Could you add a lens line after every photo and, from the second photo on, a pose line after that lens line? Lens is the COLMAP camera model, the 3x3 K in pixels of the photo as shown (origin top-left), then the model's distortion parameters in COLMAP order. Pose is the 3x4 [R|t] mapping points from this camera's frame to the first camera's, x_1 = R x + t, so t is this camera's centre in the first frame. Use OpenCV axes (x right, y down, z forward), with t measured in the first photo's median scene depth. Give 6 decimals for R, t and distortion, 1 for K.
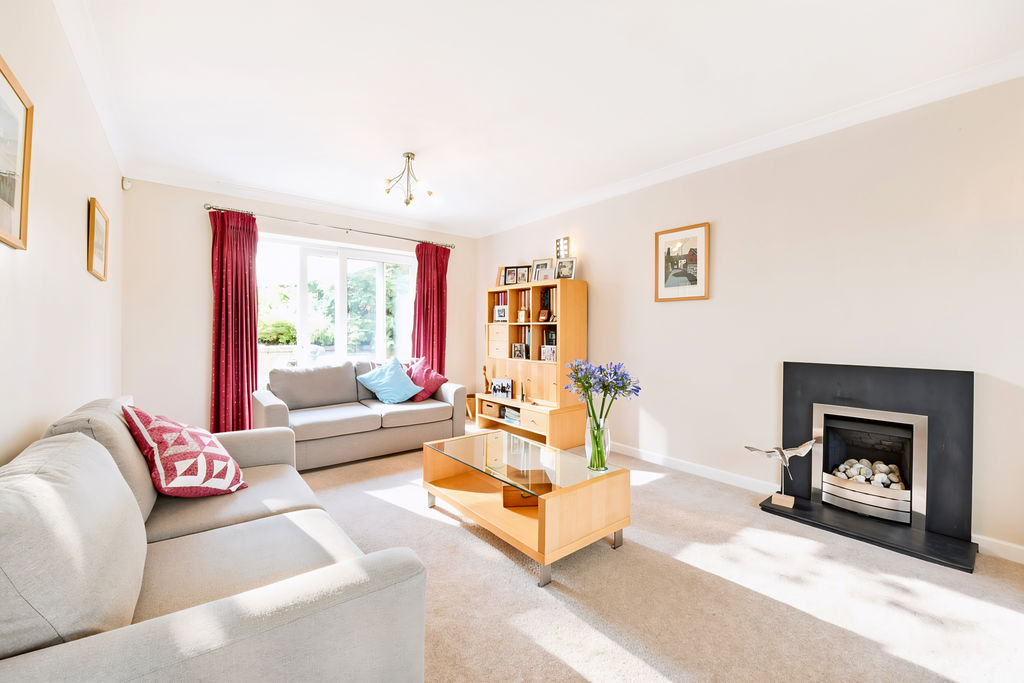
lens RADIAL K [[415.0, 0, 516.7], [0, 415.0, 335.3], [0, 0, 1]] dist [-0.001980, -0.000200]
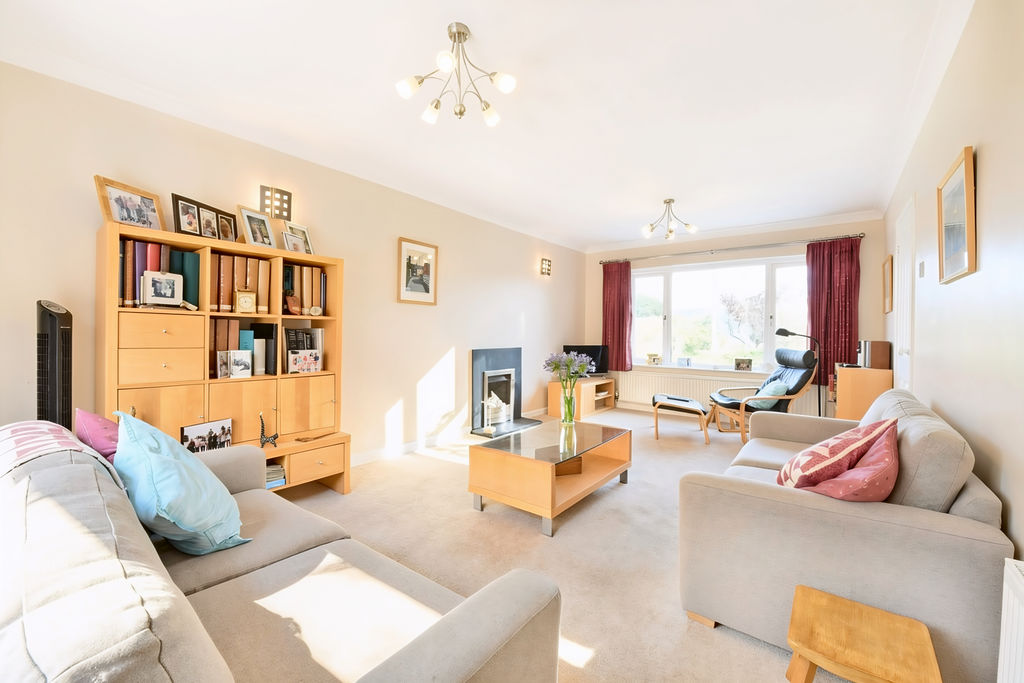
lens RADIAL K [[415.0, 0, 516.7], [0, 415.0, 335.3], [0, 0, 1]] dist [-0.001980, -0.000200]
pose [[-0.224232, -0.012971, 0.974449, -0.795564], [-0.002674, 0.999916, 0.012695, -0.010551], [-0.974532, 0.000241, -0.224248, 0.972740]]
